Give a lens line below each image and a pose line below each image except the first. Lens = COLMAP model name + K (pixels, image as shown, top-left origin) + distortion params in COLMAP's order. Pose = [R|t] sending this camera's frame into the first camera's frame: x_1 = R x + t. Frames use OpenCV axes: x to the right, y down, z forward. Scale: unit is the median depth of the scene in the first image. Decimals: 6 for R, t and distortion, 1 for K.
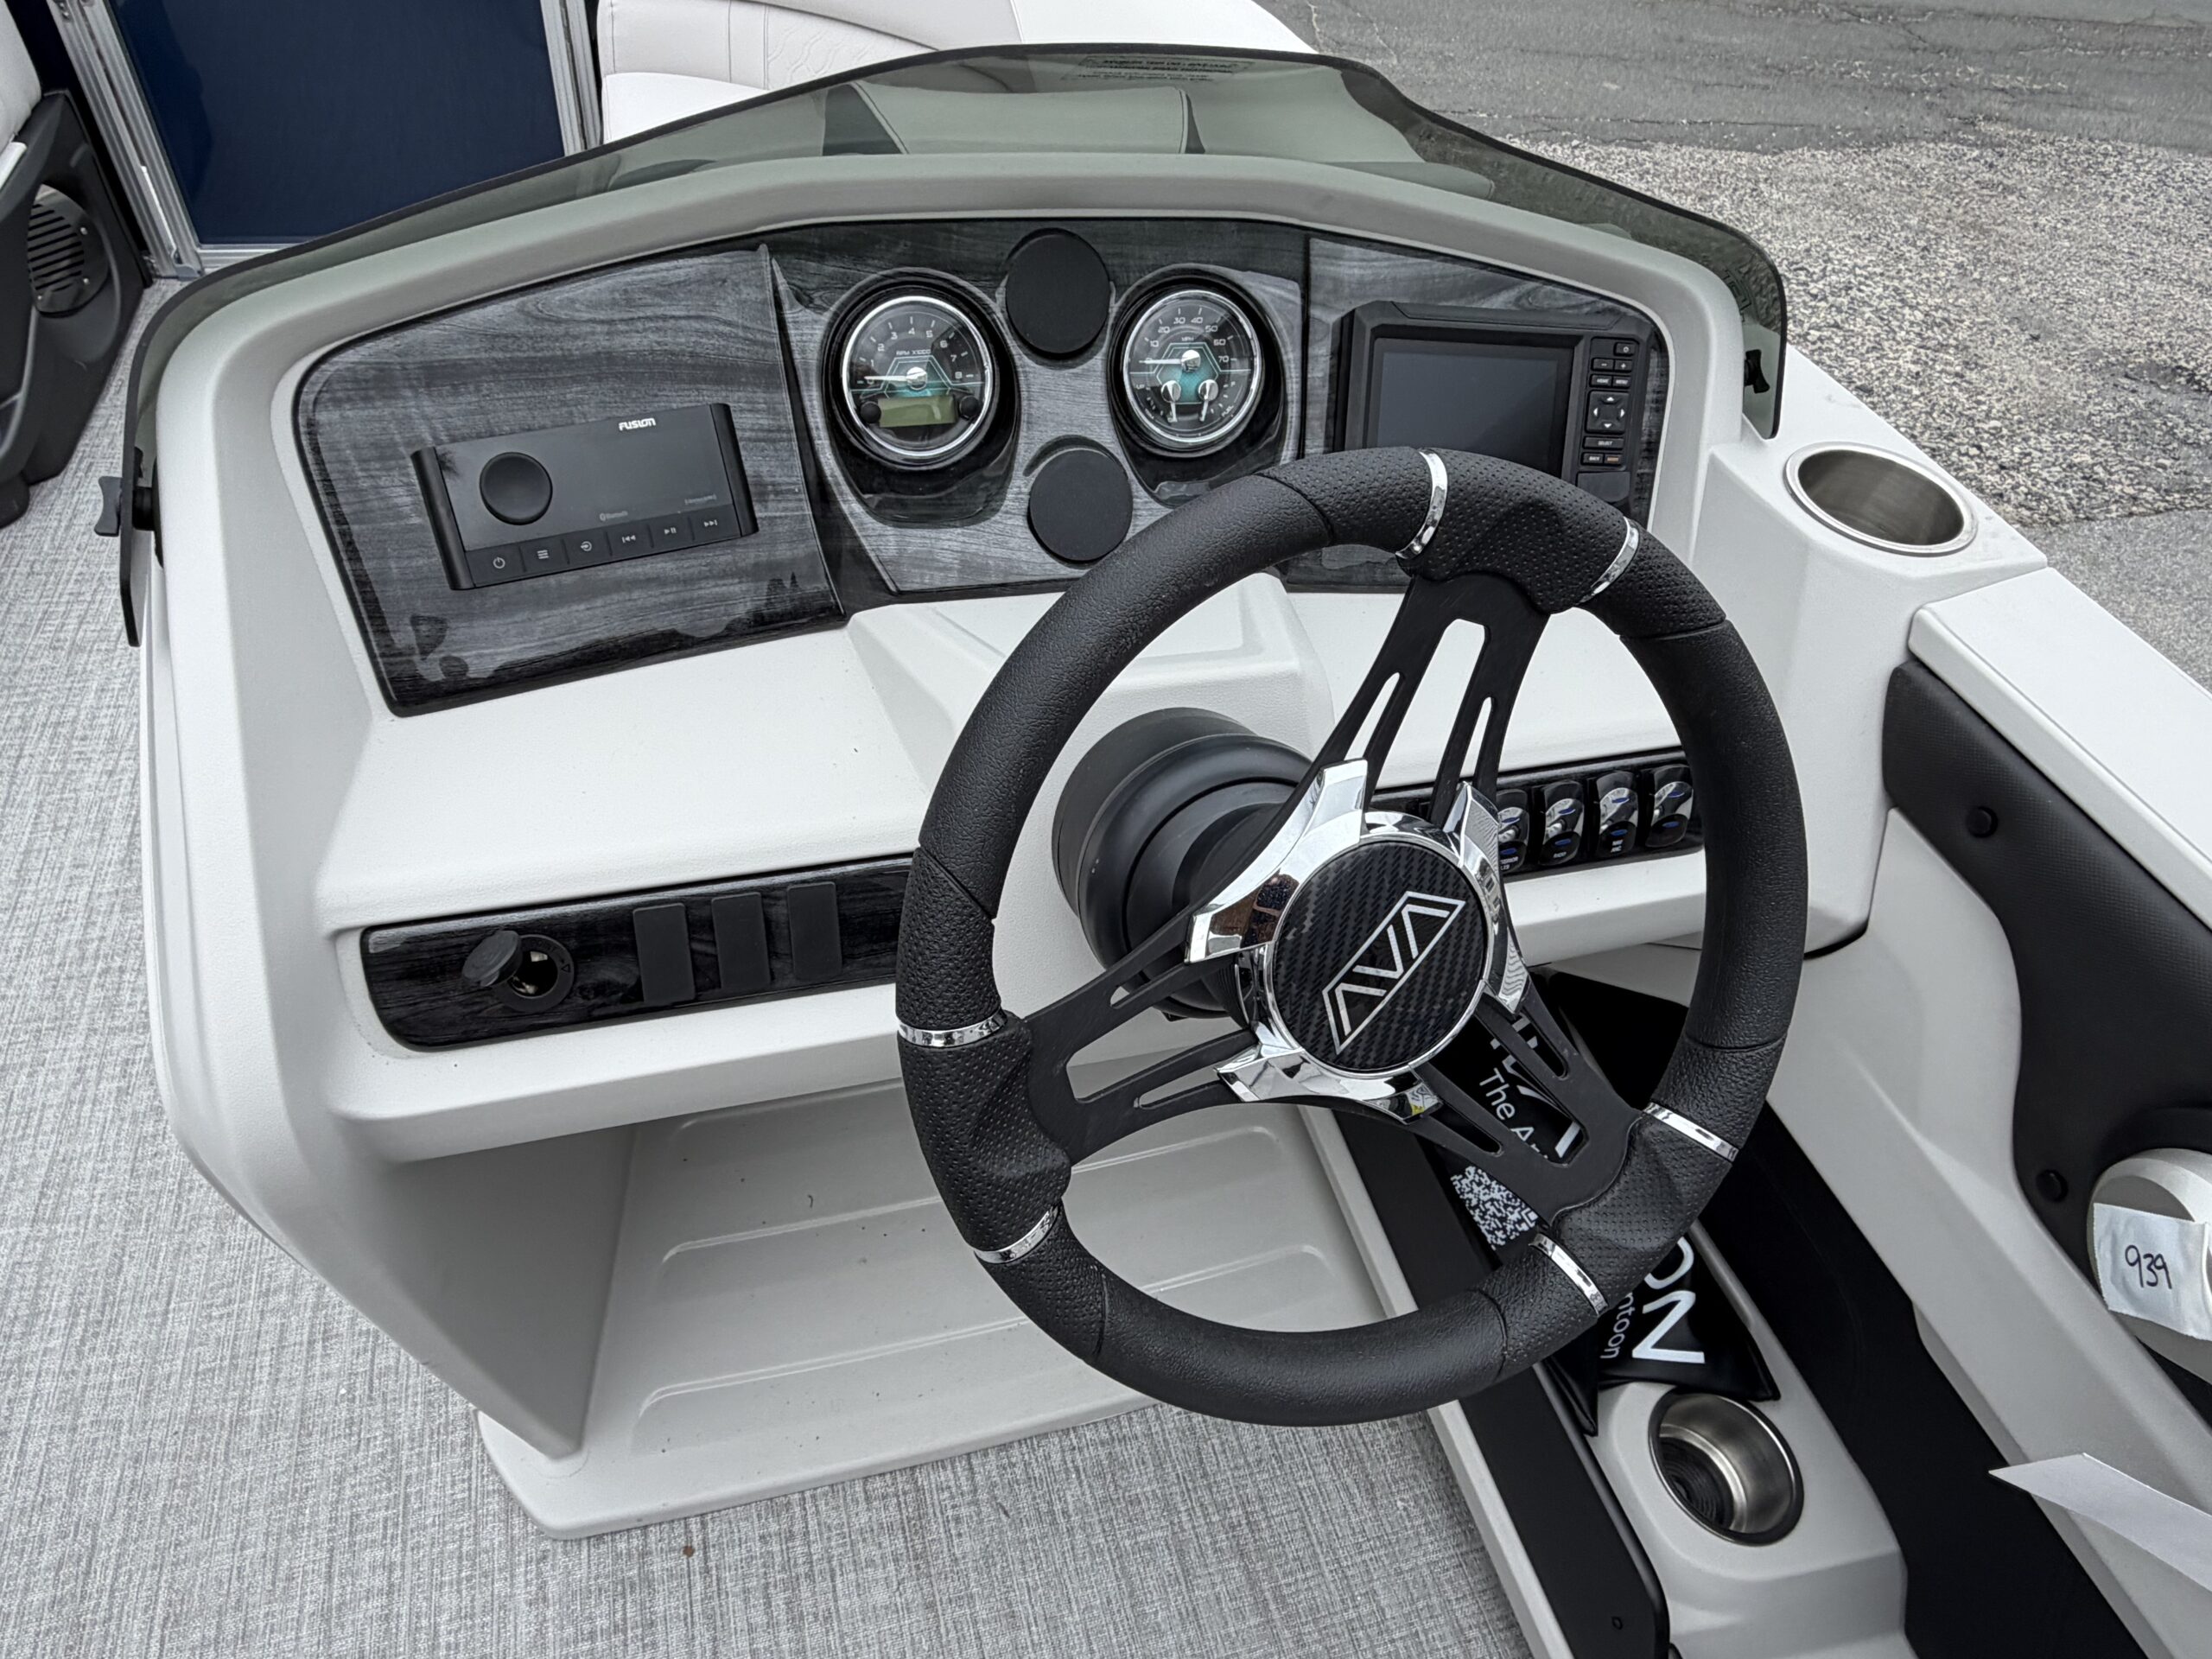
lens RADIAL K [[1396.8, 0, 1101.9], [0, 1396.8, 823.0], [0, 0, 1]] dist [0.003873, -0.018212]
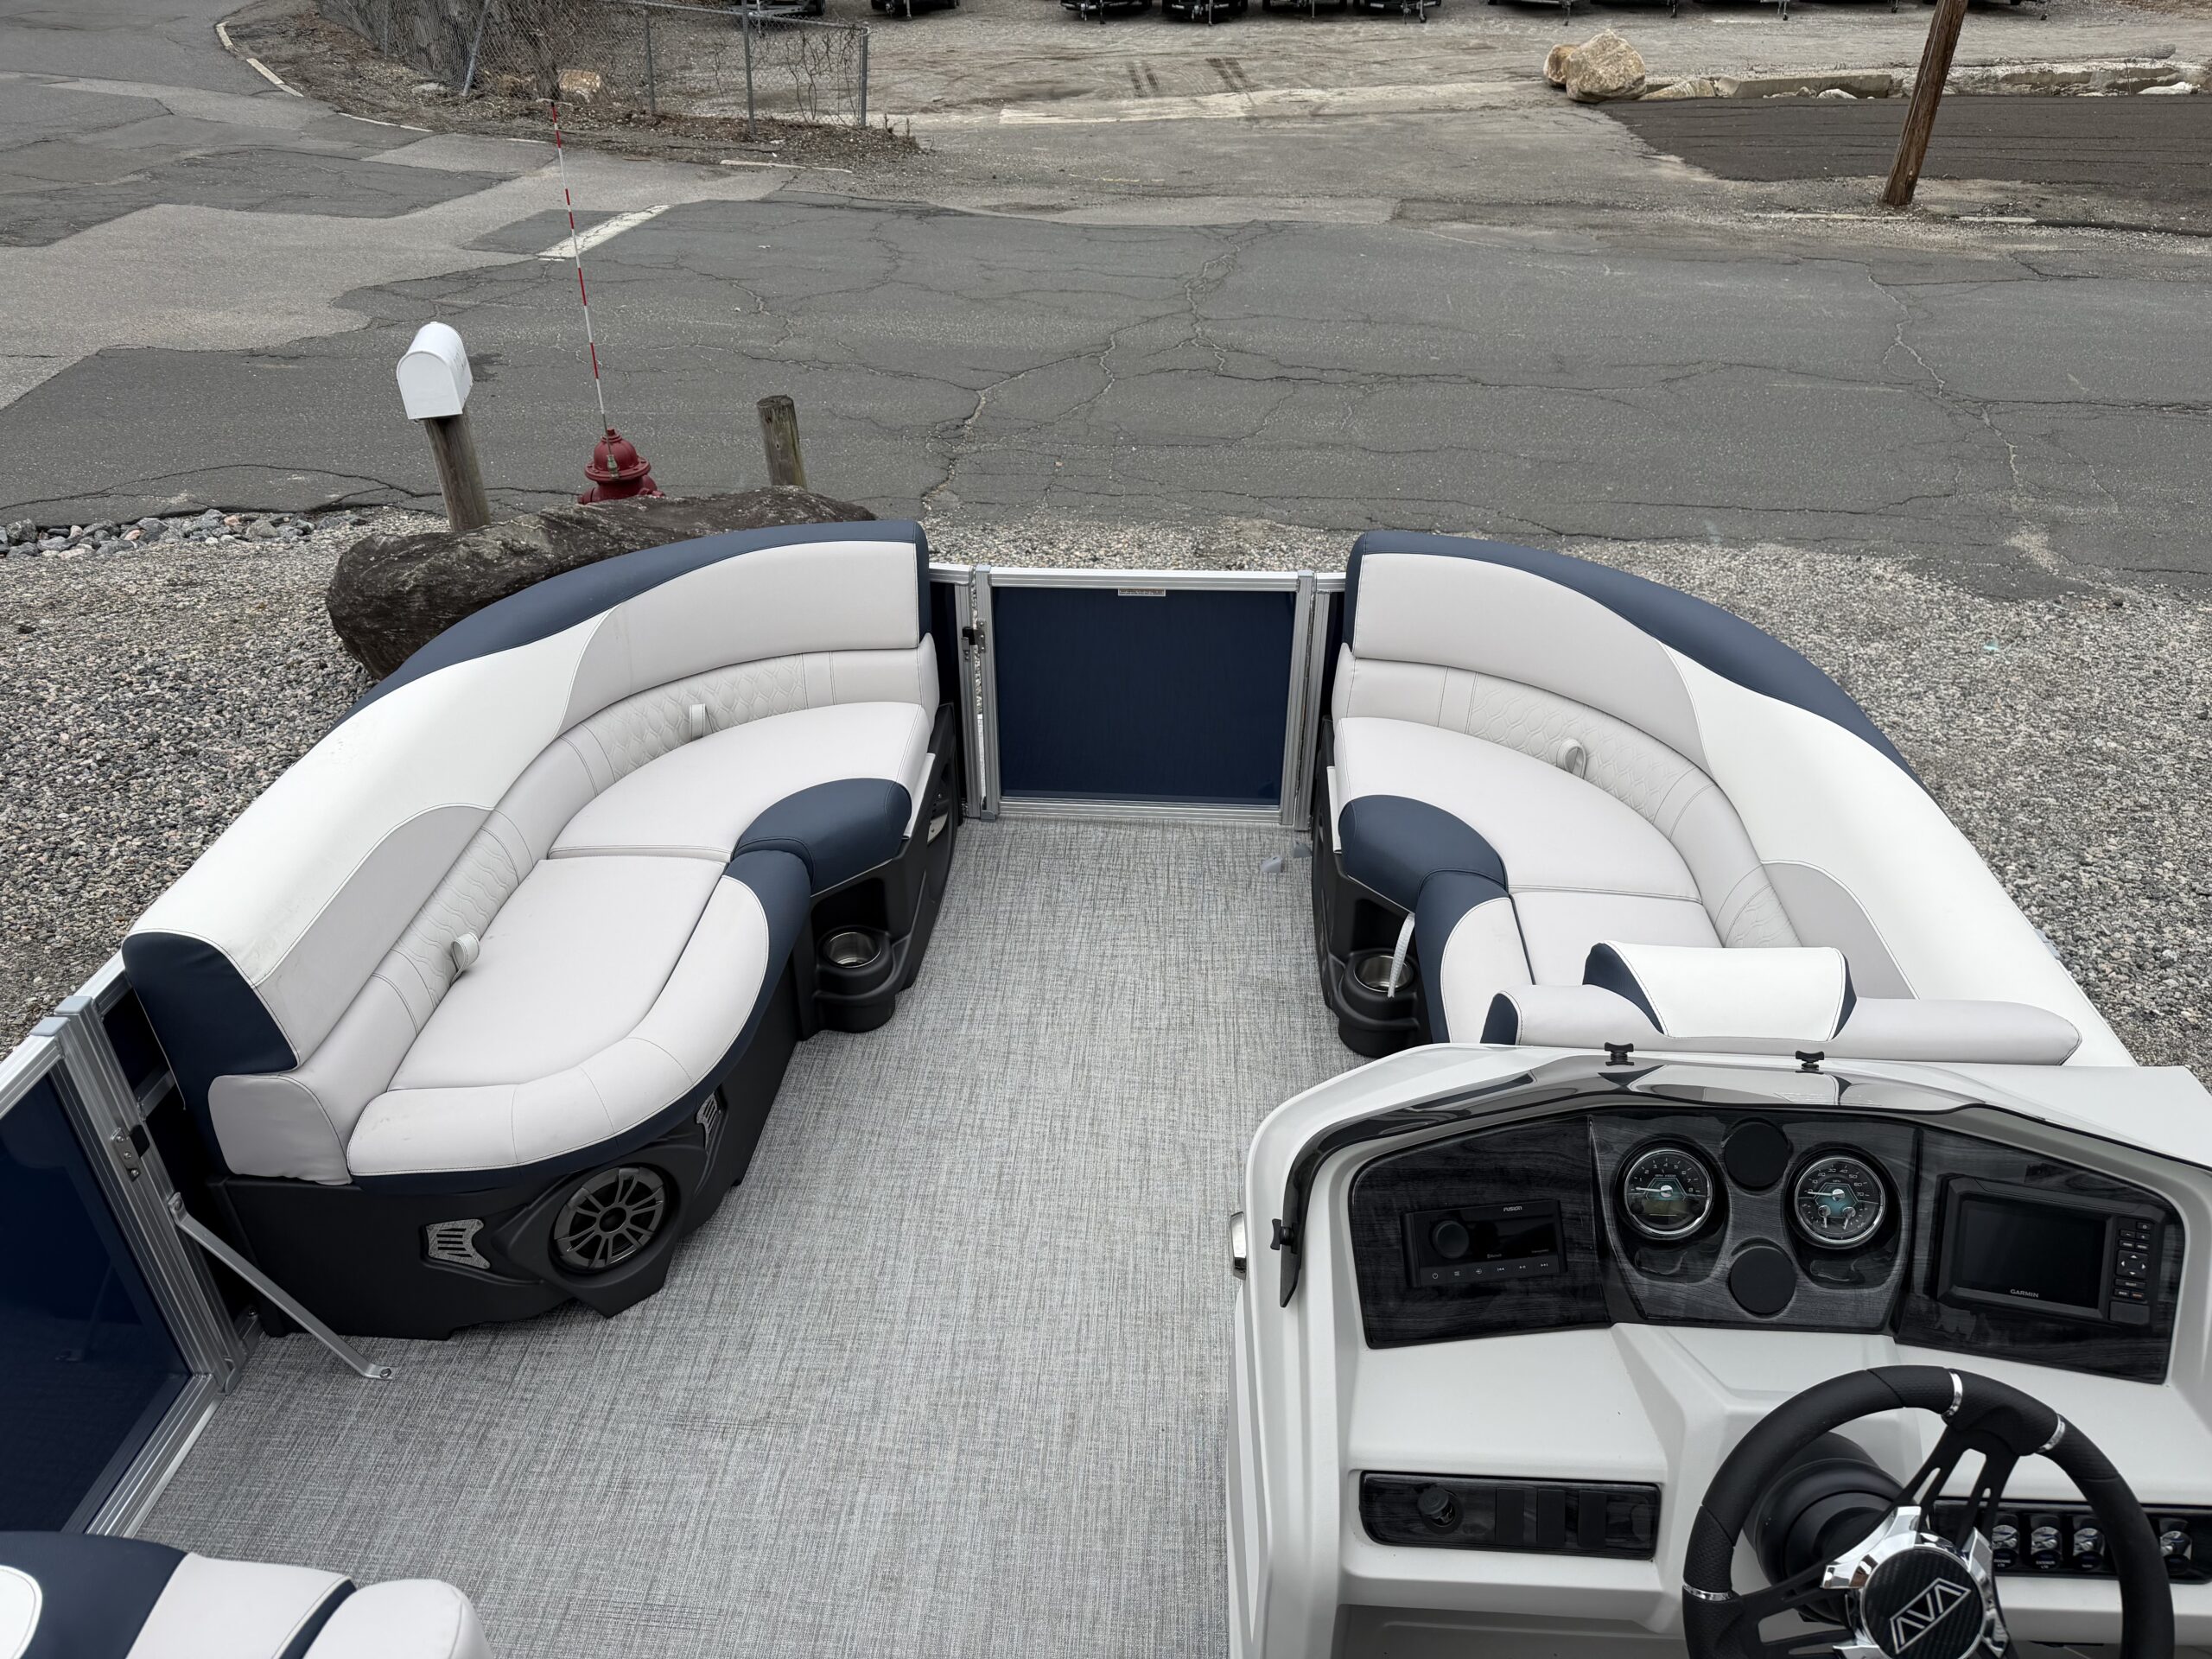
lens RADIAL K [[1607.3, 0, 1125.5], [0, 1607.3, 822.5], [0, 0, 1]] dist [0.031048, -0.022712]
pose [[0.934090, 0.062909, -0.351451, -0.081127], [-0.159011, 0.954642, -0.251742, -0.137476], [0.319673, 0.291034, 0.901725, -1.159548]]
